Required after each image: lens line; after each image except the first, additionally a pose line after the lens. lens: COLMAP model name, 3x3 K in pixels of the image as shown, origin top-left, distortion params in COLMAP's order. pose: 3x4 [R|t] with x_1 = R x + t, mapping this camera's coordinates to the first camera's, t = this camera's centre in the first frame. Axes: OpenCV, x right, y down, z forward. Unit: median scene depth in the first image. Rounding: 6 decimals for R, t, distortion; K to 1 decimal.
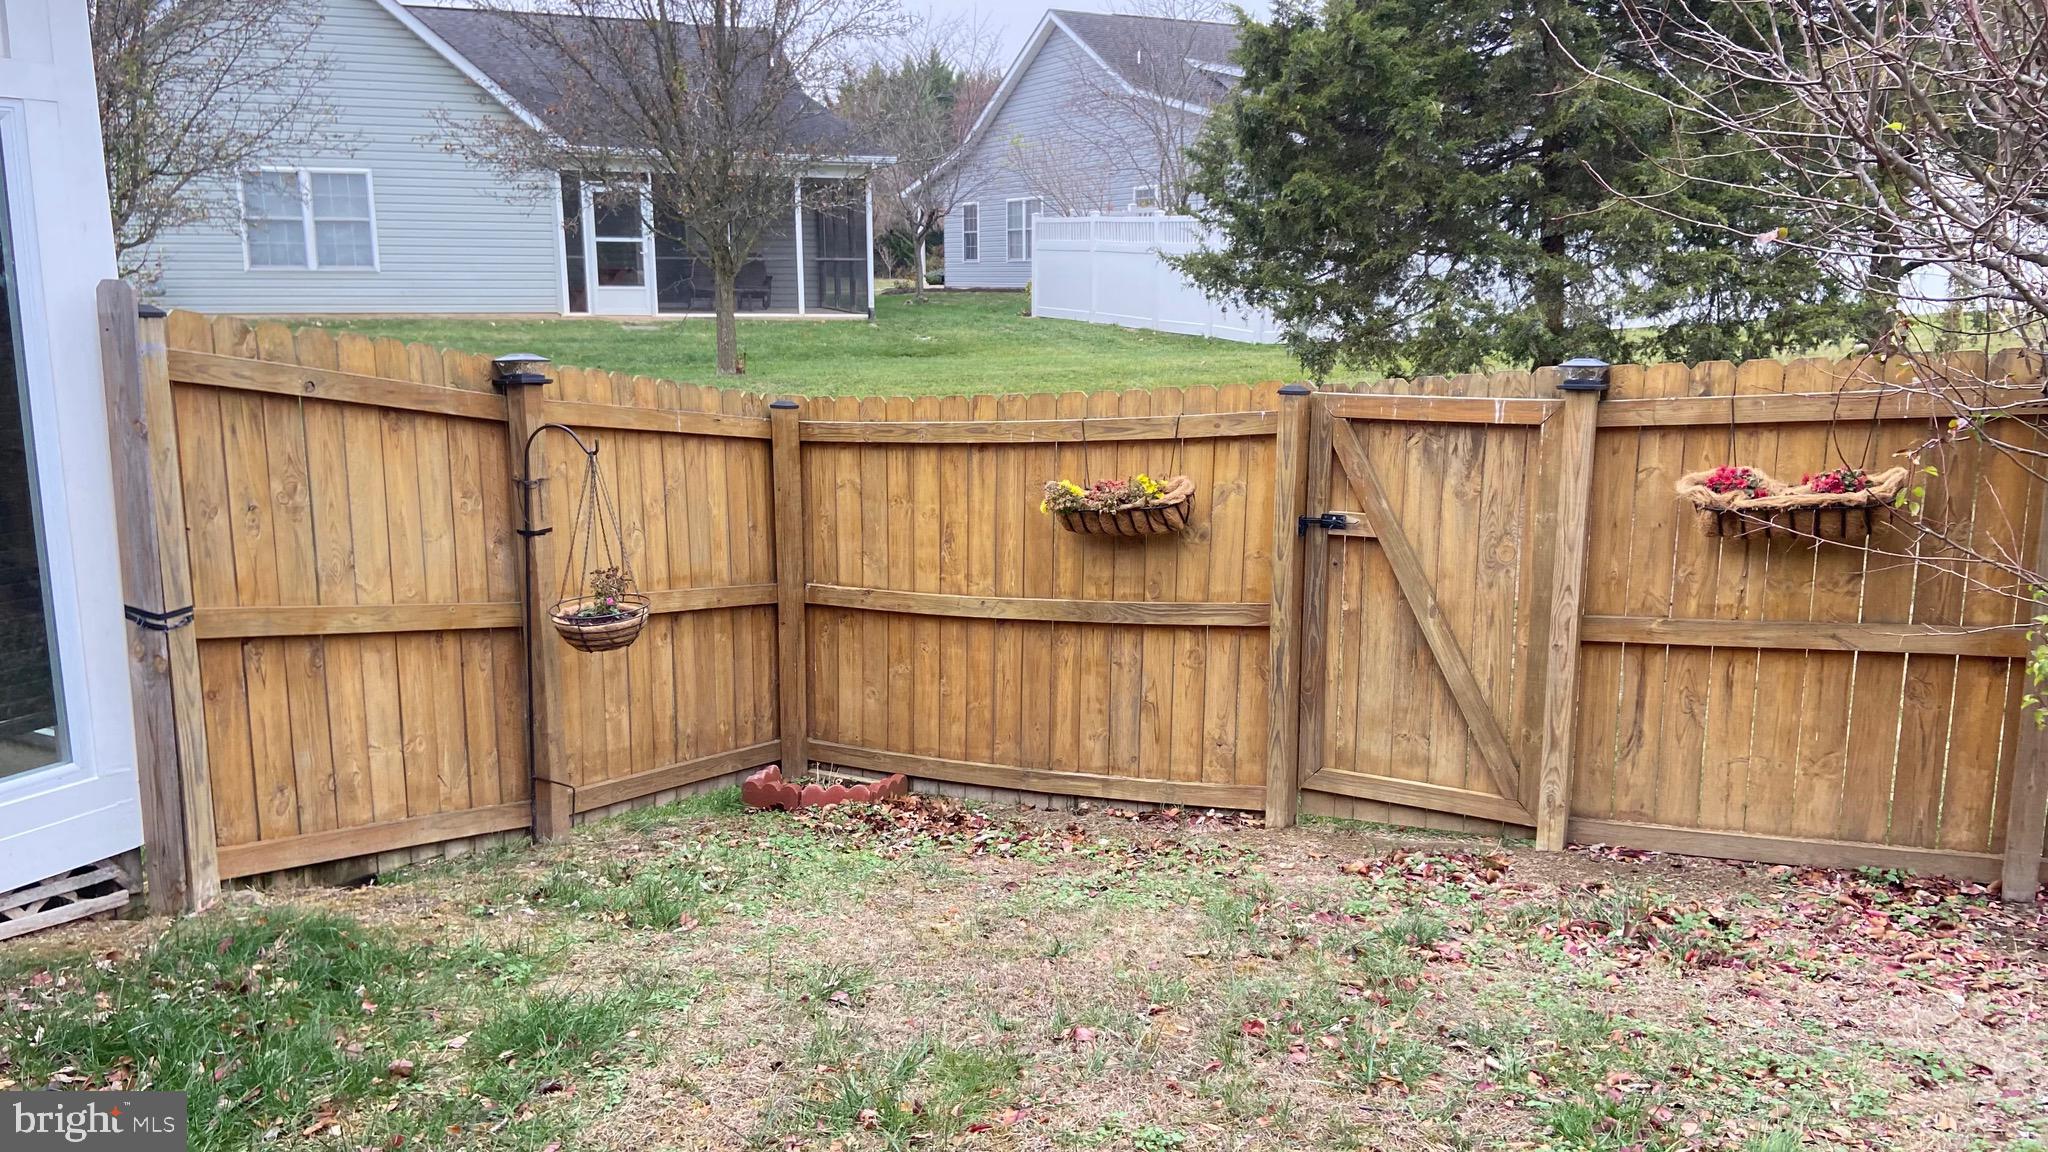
lens RADIAL K [[1557.7, 0, 1024.7], [0, 1557.7, 572.8], [0, 0, 1]] dist [0.119428, -0.144189]
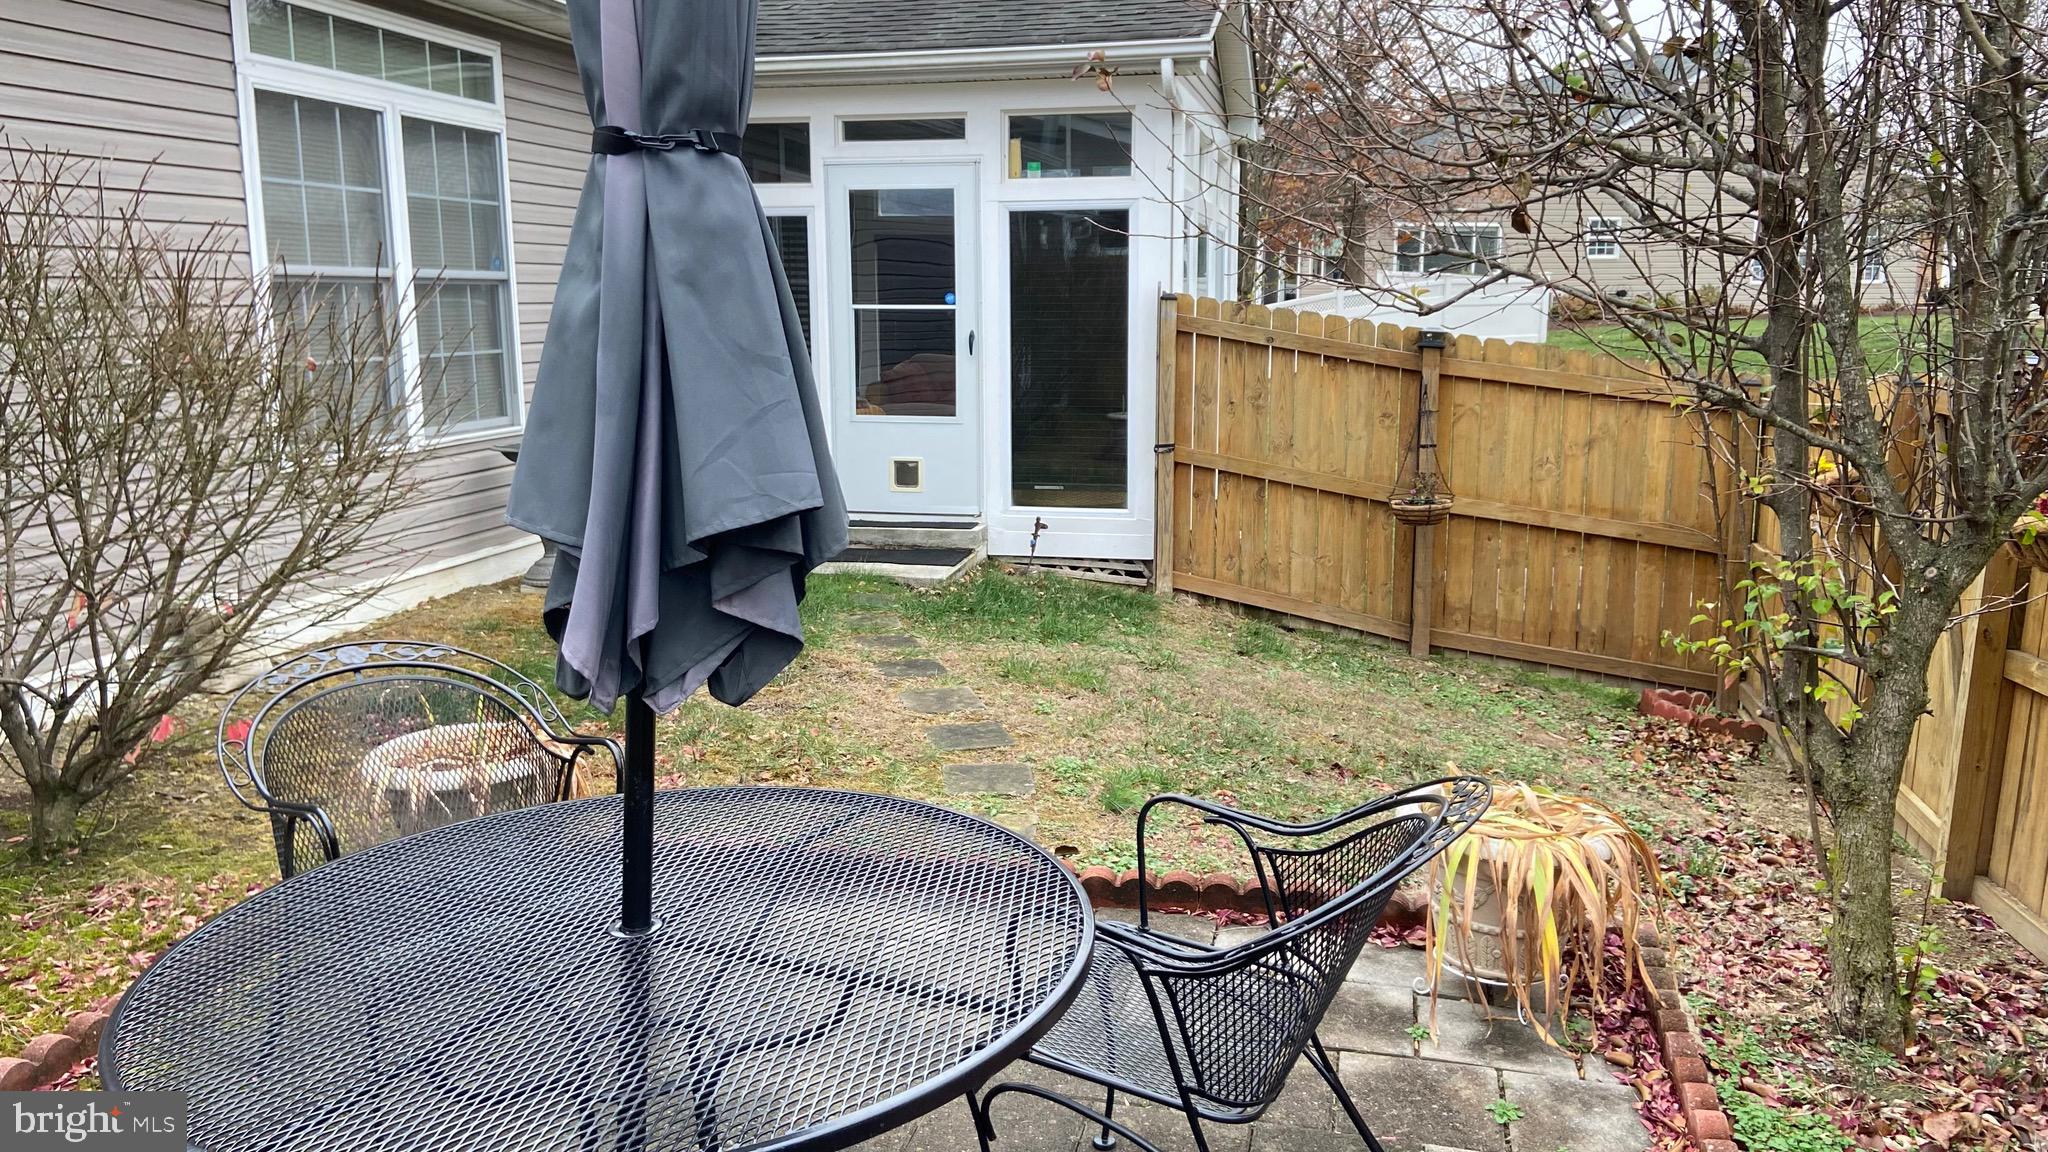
lens RADIAL K [[1557.7, 0, 1025.5], [0, 1557.7, 578.1], [0, 0, 1]] dist [0.119428, -0.144189]
pose [[0.235334, 0.165811, -0.957666, 1.158721], [-0.178698, 0.975924, 0.125059, -0.024105], [0.955345, 0.141703, 0.259298, 0.279373]]
